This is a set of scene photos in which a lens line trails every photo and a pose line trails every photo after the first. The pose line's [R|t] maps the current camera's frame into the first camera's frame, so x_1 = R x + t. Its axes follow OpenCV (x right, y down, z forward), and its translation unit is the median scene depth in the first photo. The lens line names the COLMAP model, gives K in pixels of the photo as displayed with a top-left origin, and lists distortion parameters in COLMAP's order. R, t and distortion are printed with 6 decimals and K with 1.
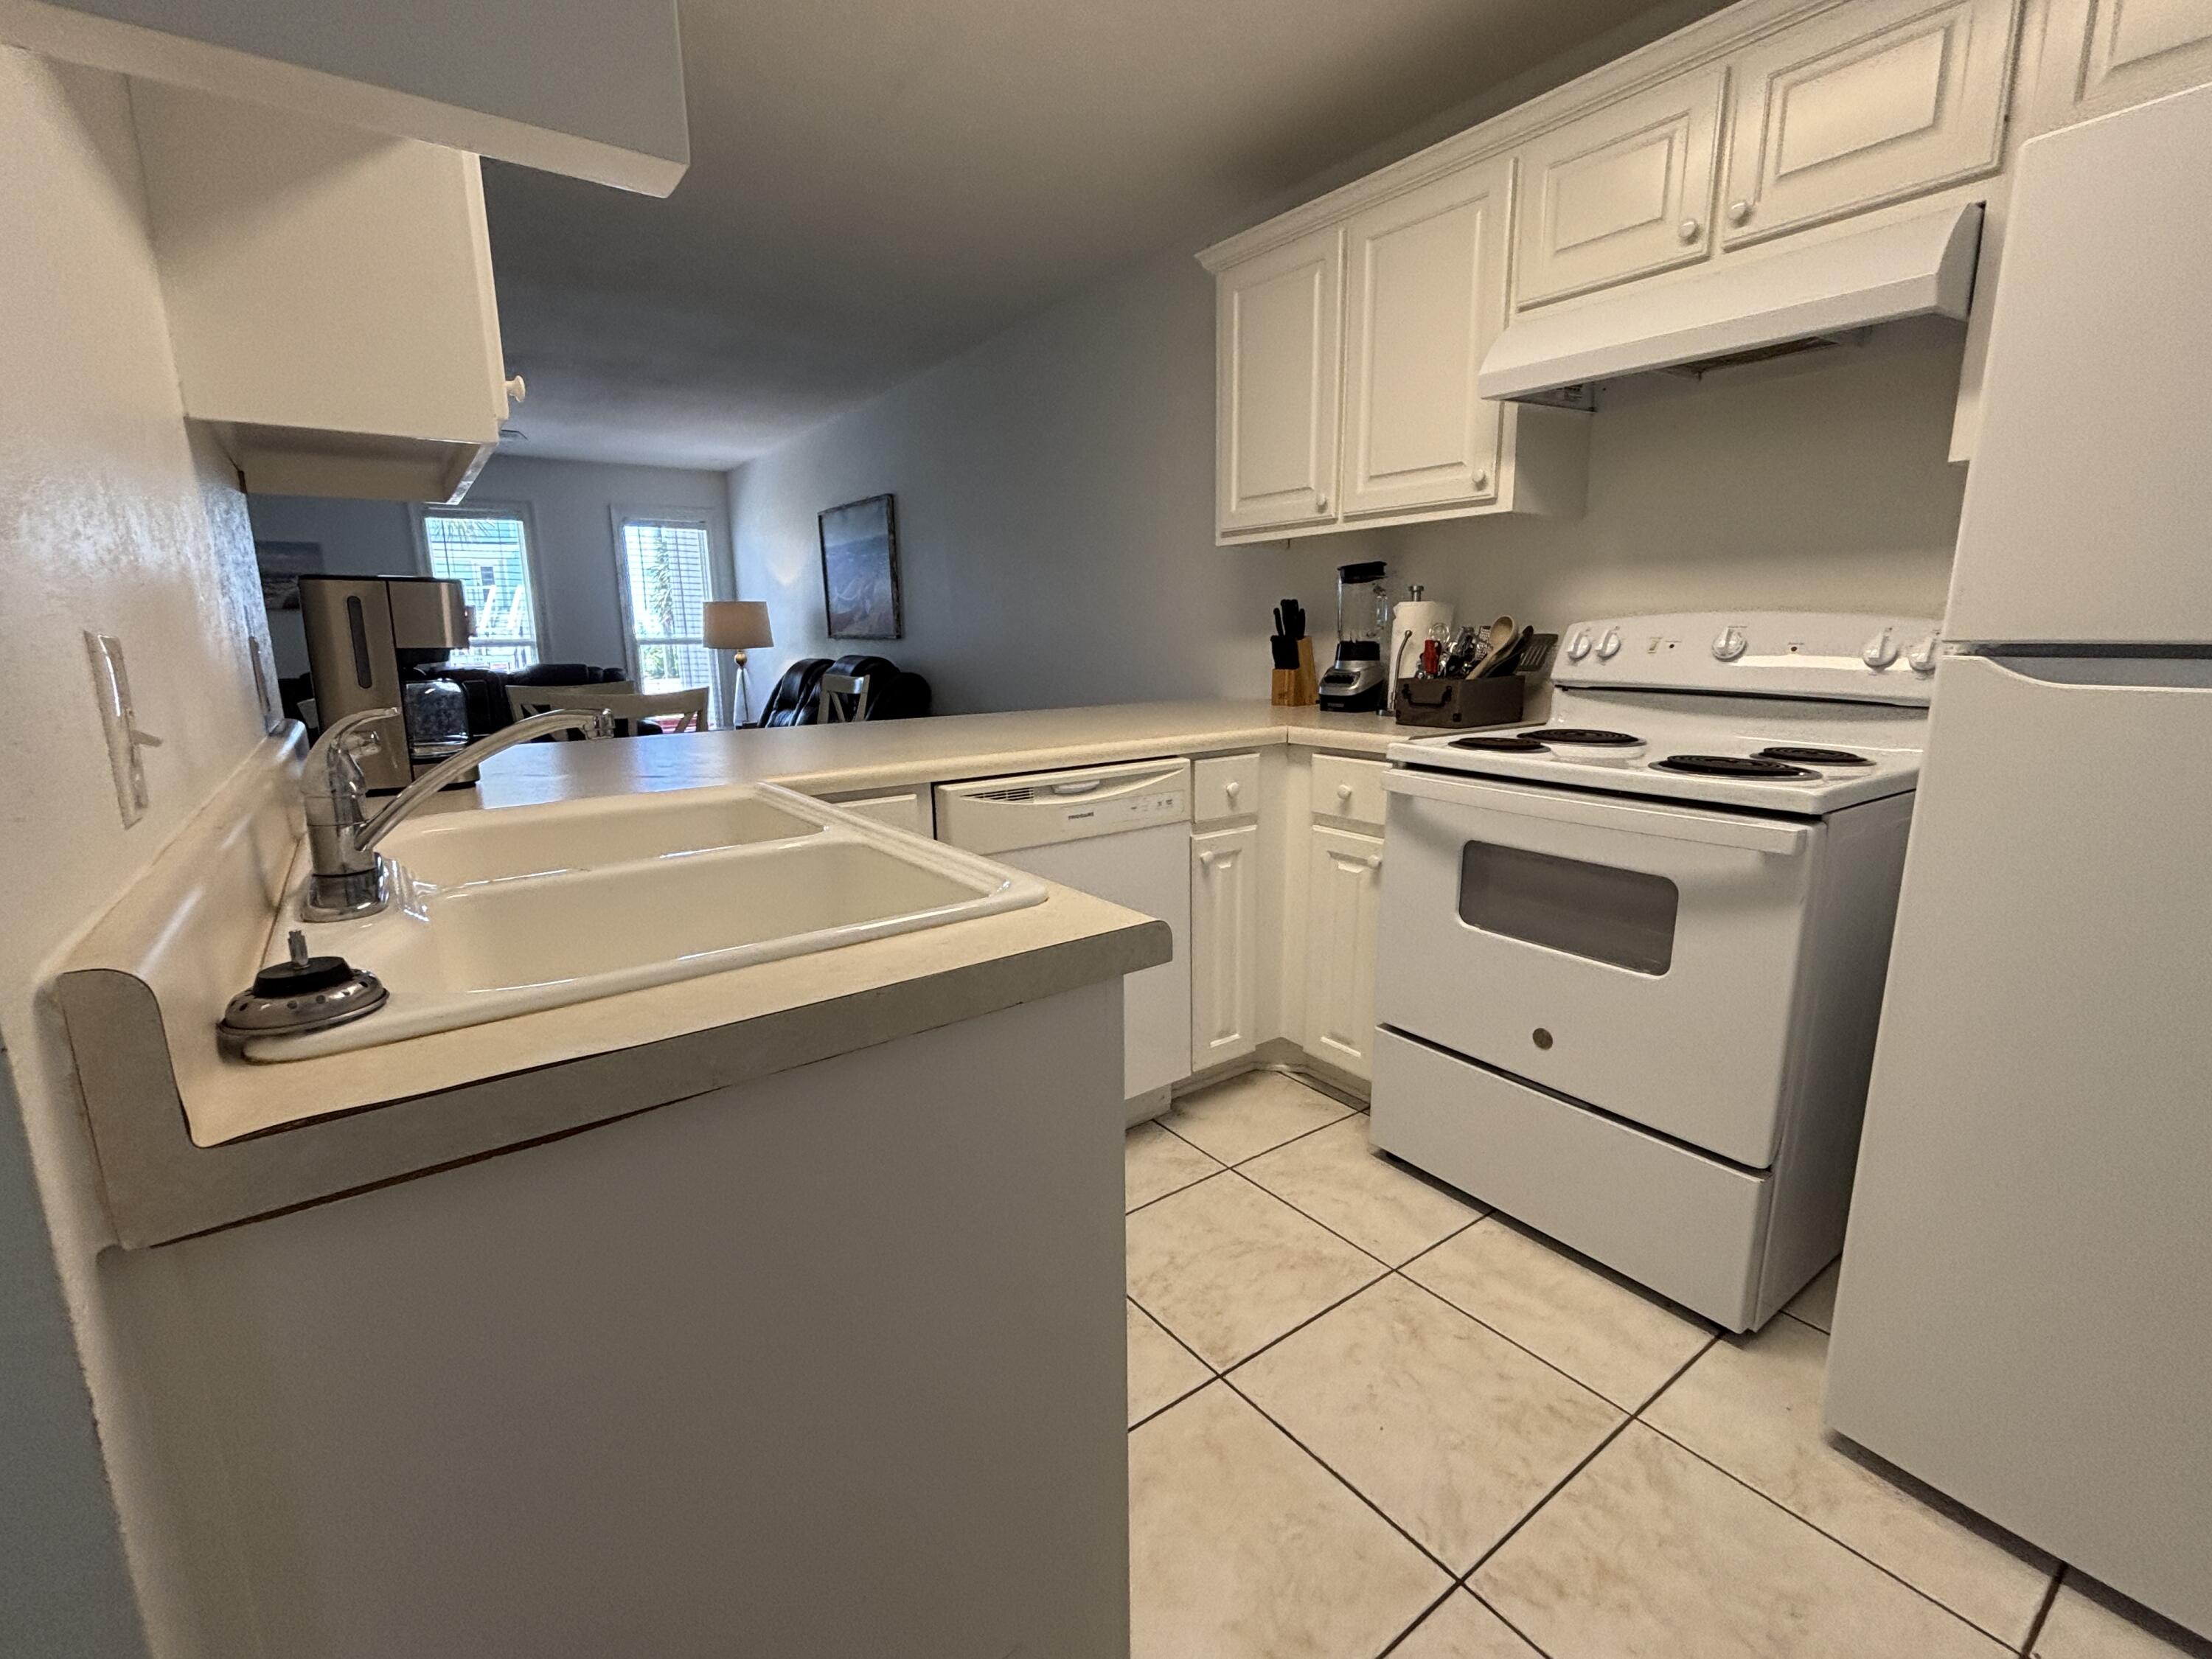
lens RADIAL K [[988.0, 0, 1117.4], [0, 988.0, 806.7], [0, 0, 1]] dist [0.009937, -0.001222]
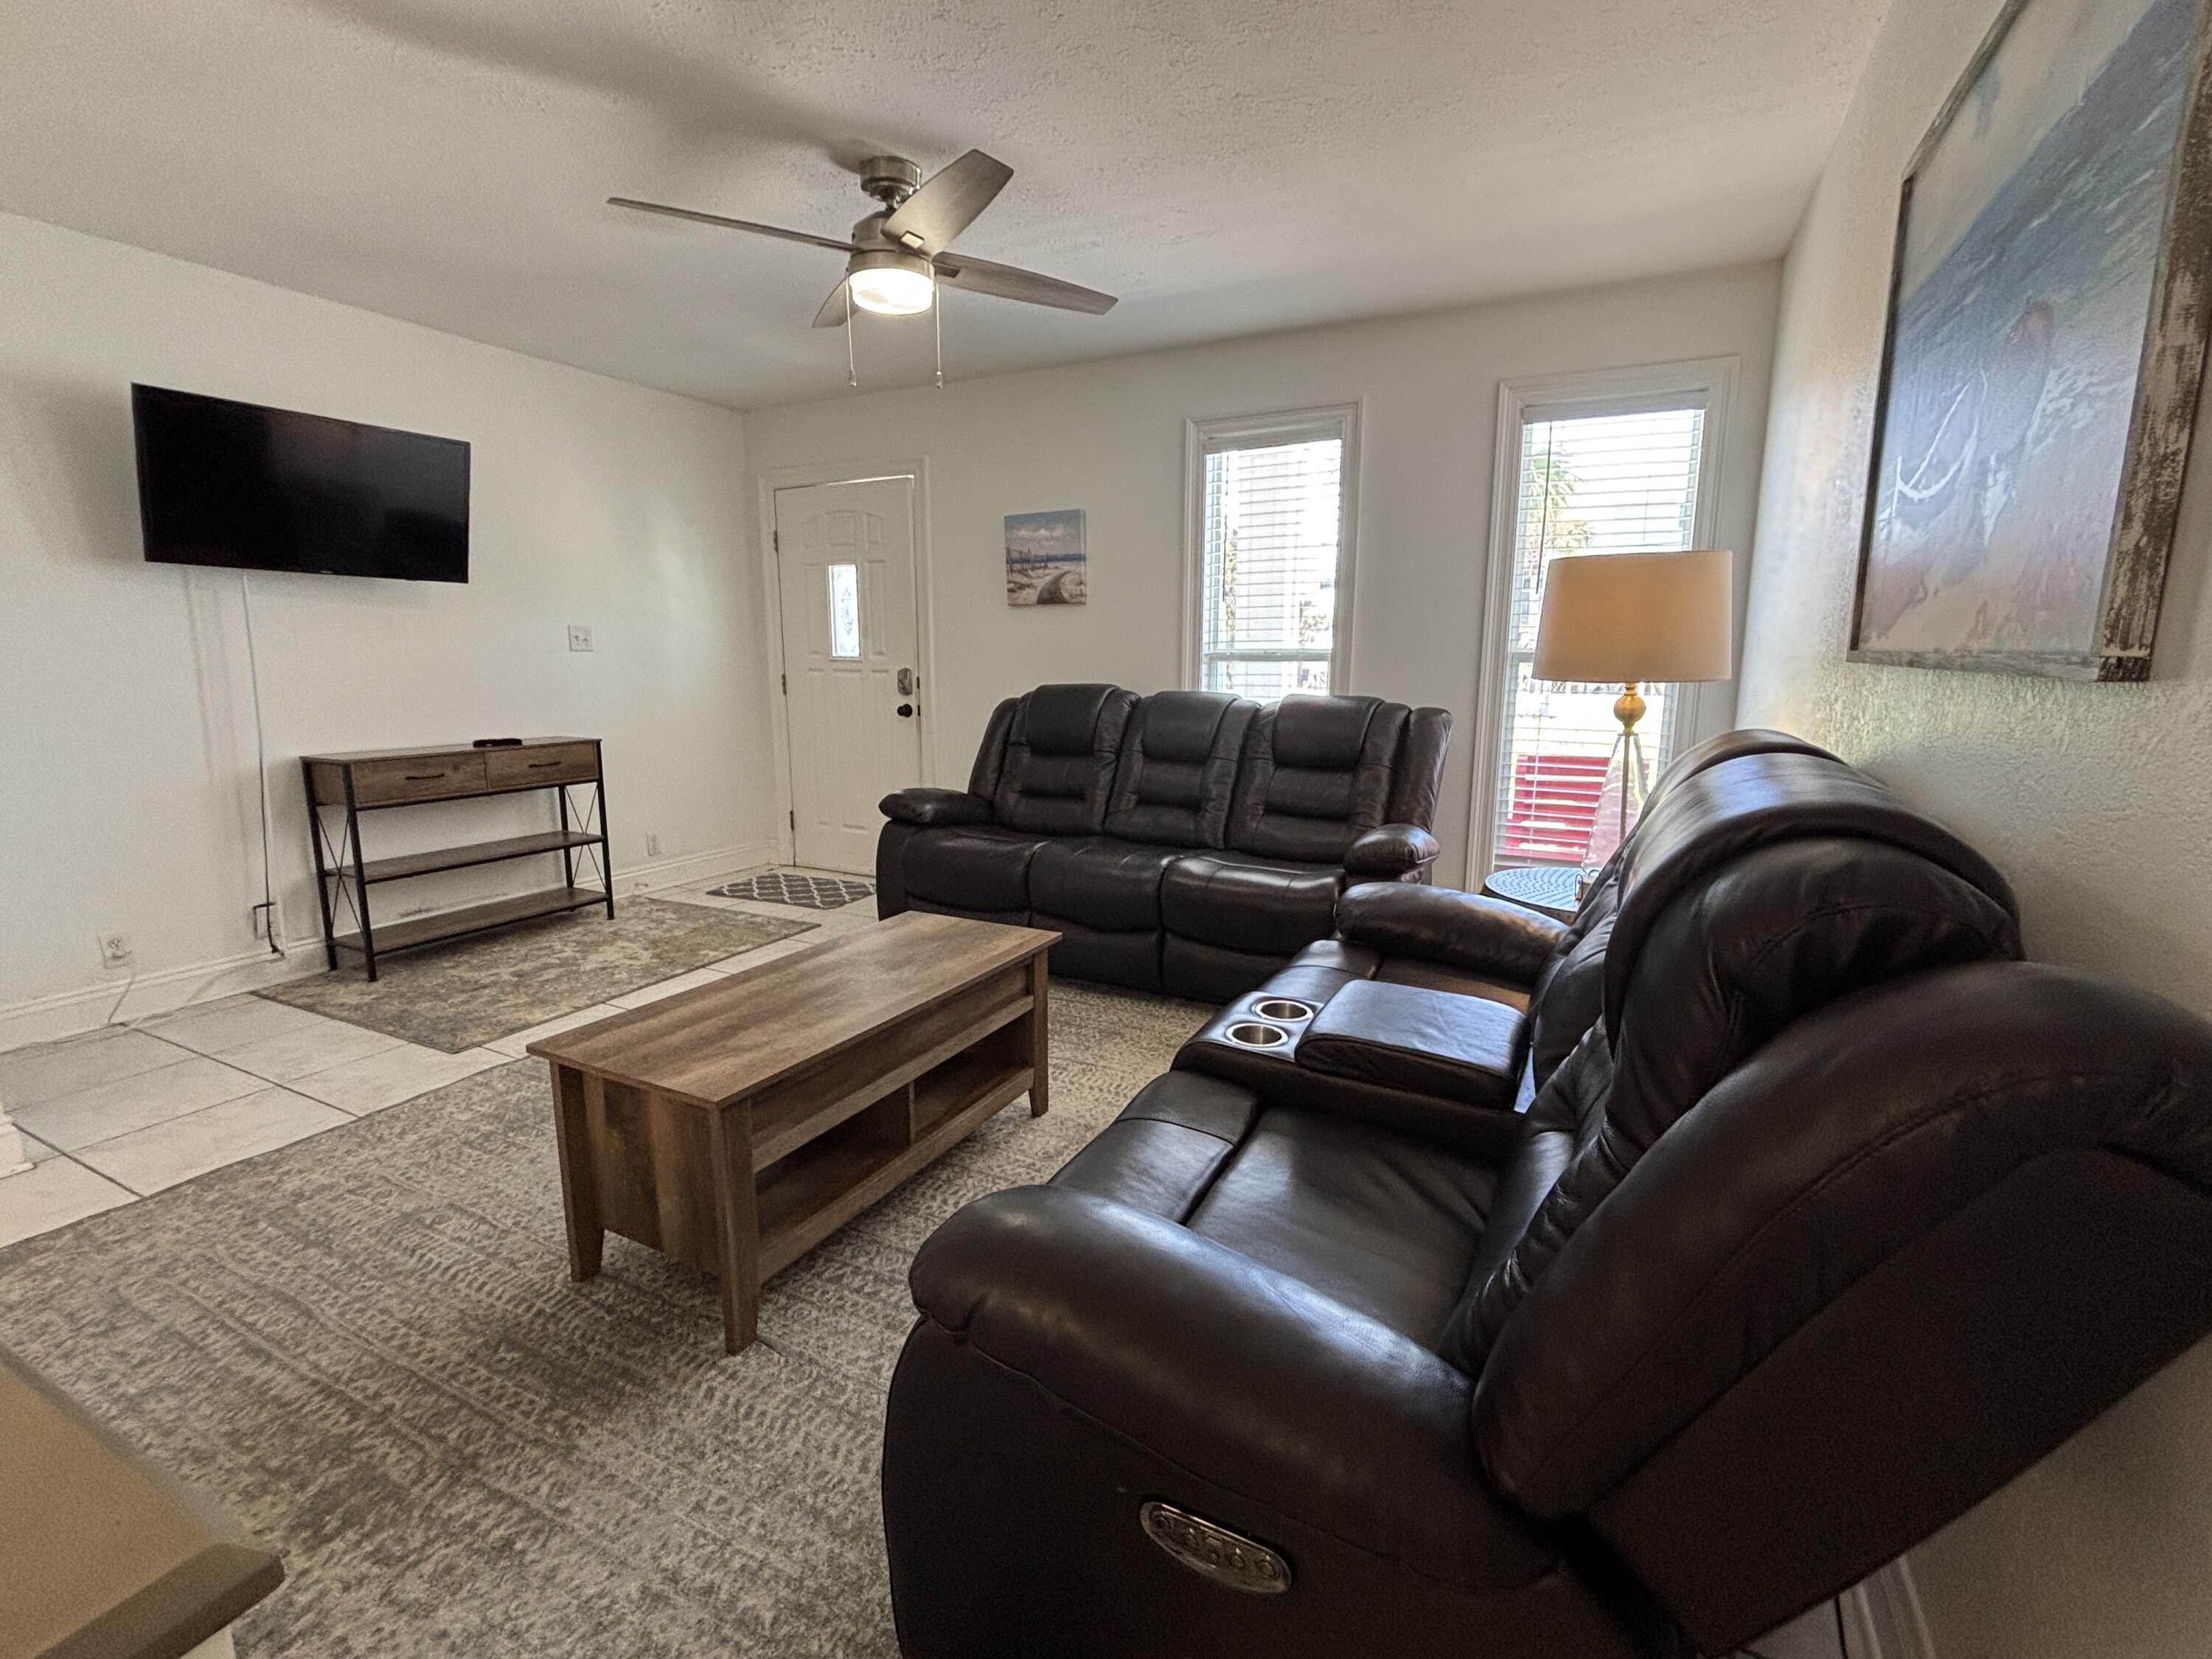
lens RADIAL K [[997.1, 0, 1109.5], [0, 997.1, 833.6], [0, 0, 1]] dist [-0.000860, 0.000821]
pose [[0.443151, 0.176409, -0.878918, -0.332821], [-0.162453, 0.980016, 0.114792, -0.306606], [0.881604, 0.091913, 0.462953, 1.759091]]
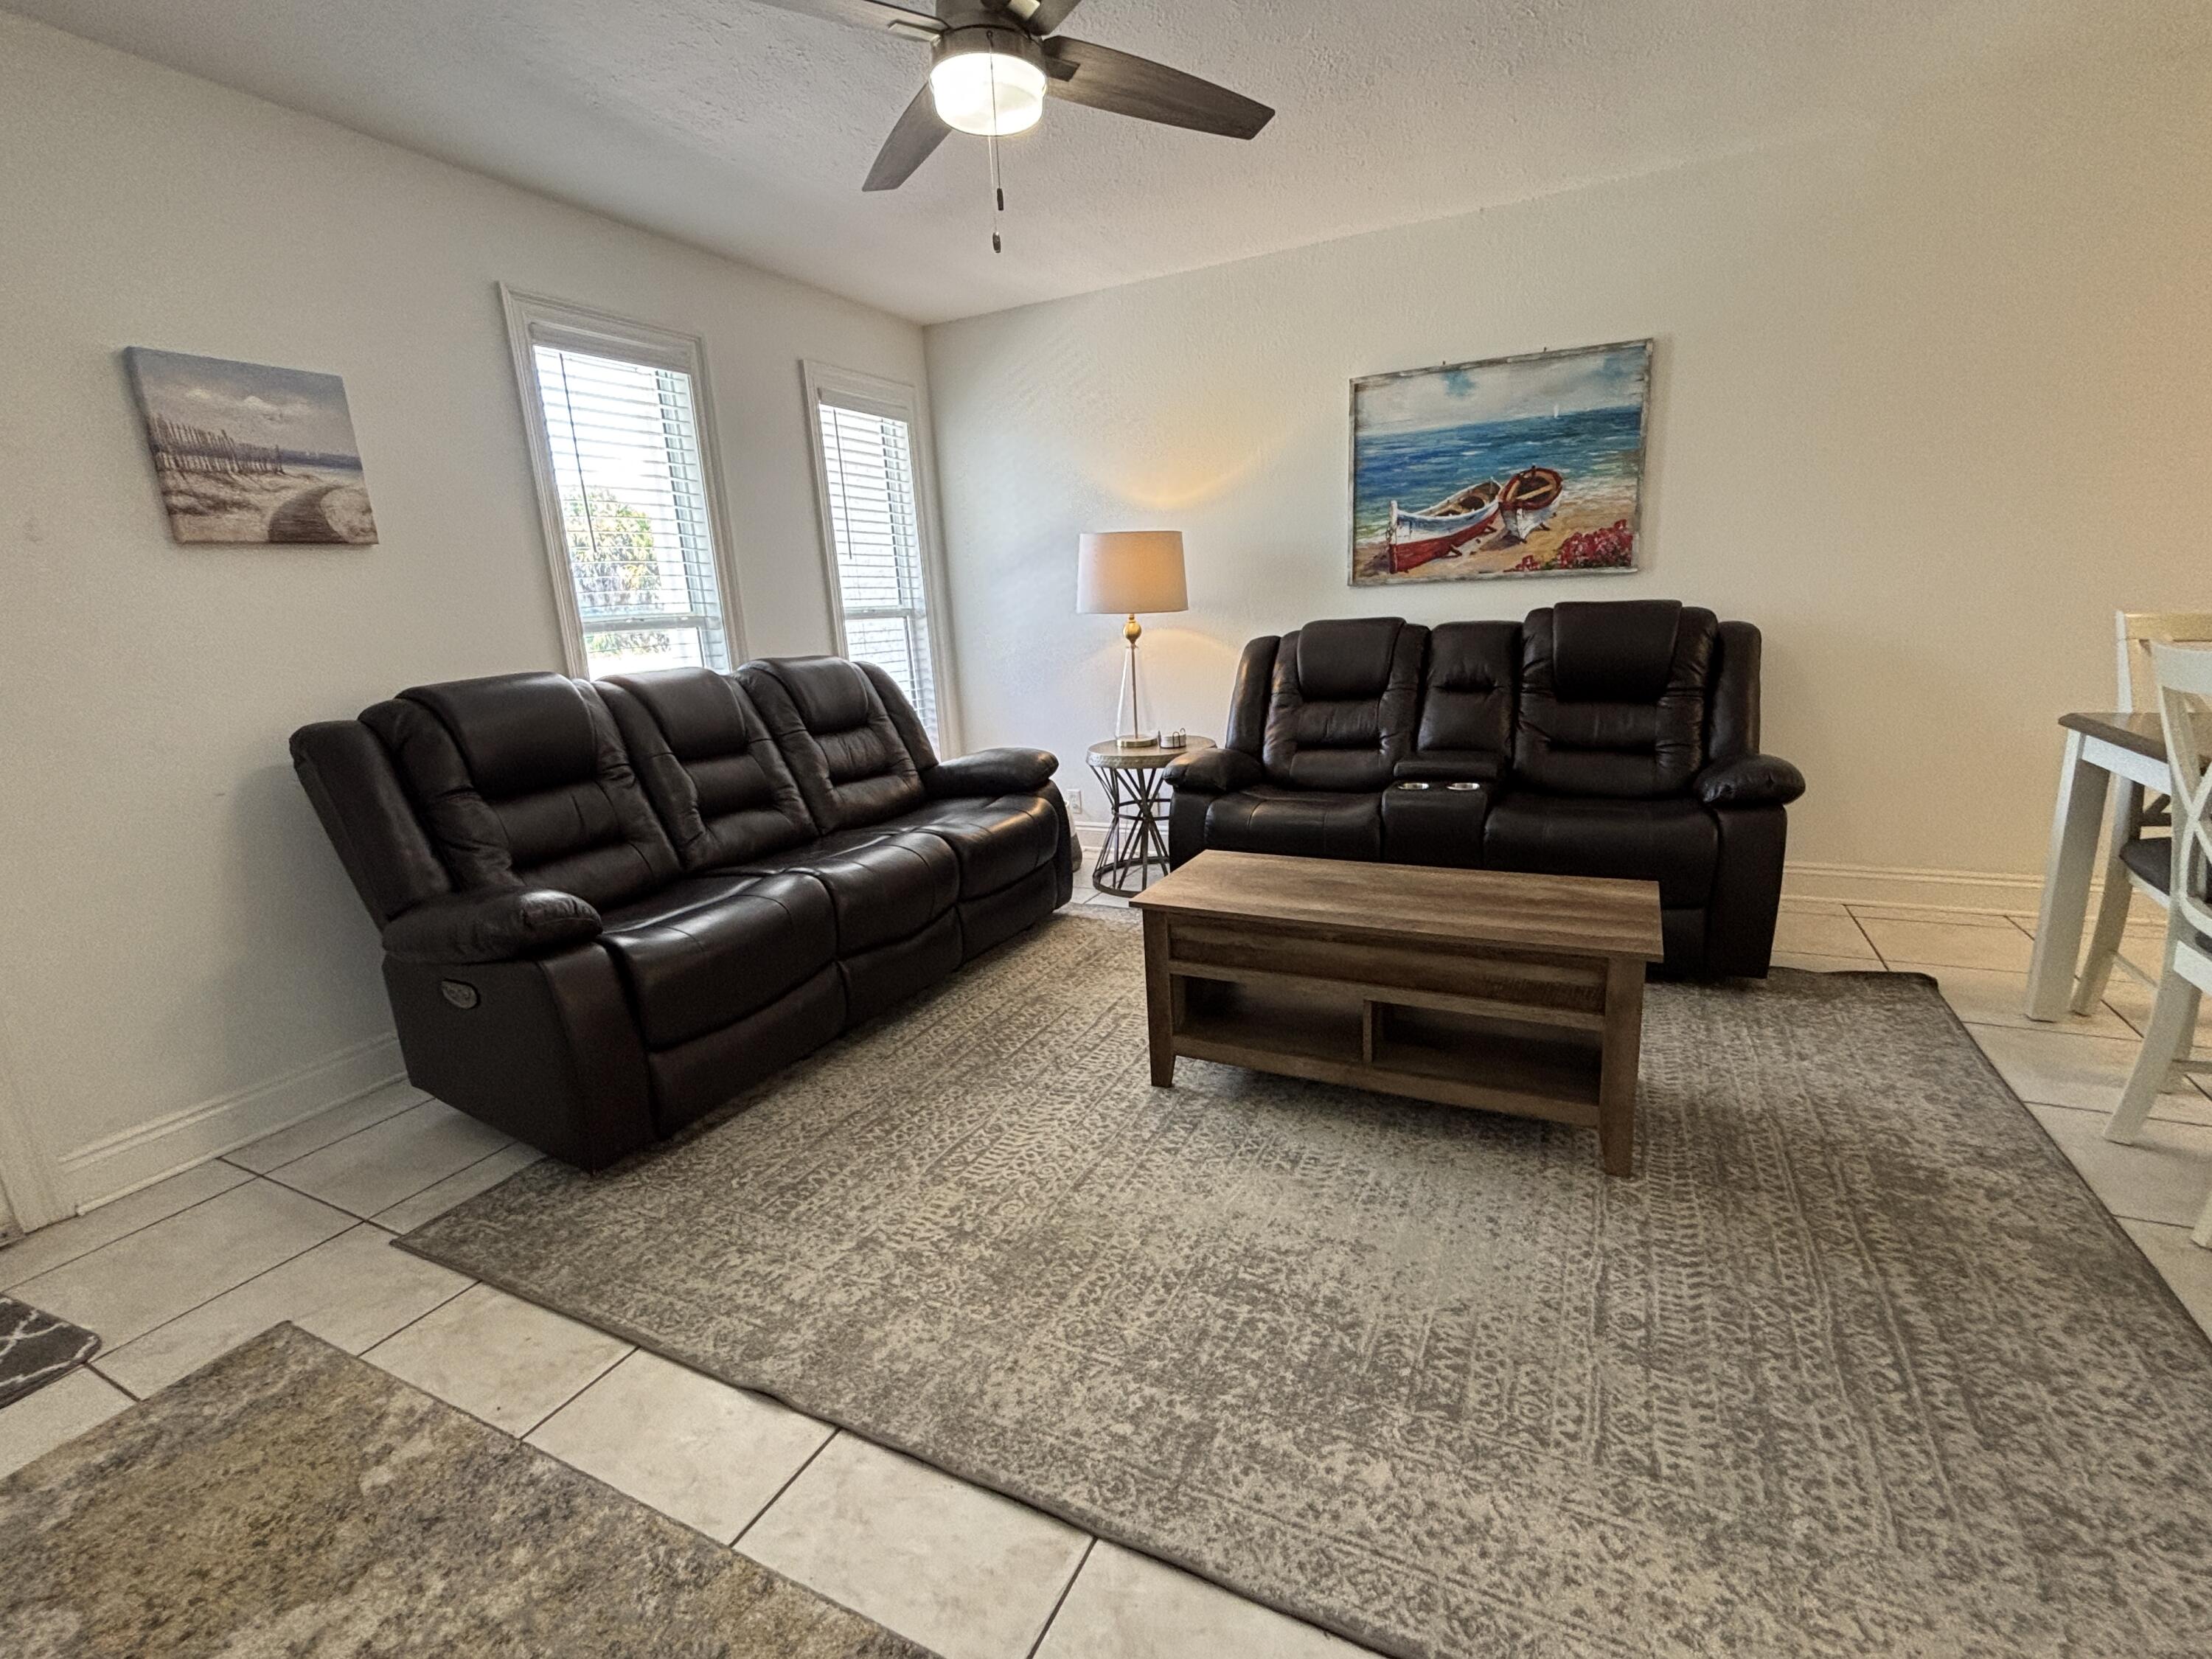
lens RADIAL K [[988.0, 0, 1117.4], [0, 988.0, 806.7], [0, 0, 1]] dist [0.009937, -0.001222]
pose [[0.889056, -0.119681, 0.441877, -1.788487], [0.111557, 0.992764, 0.044433, -0.192609], [-0.443998, 0.009792, 0.895975, 1.256836]]
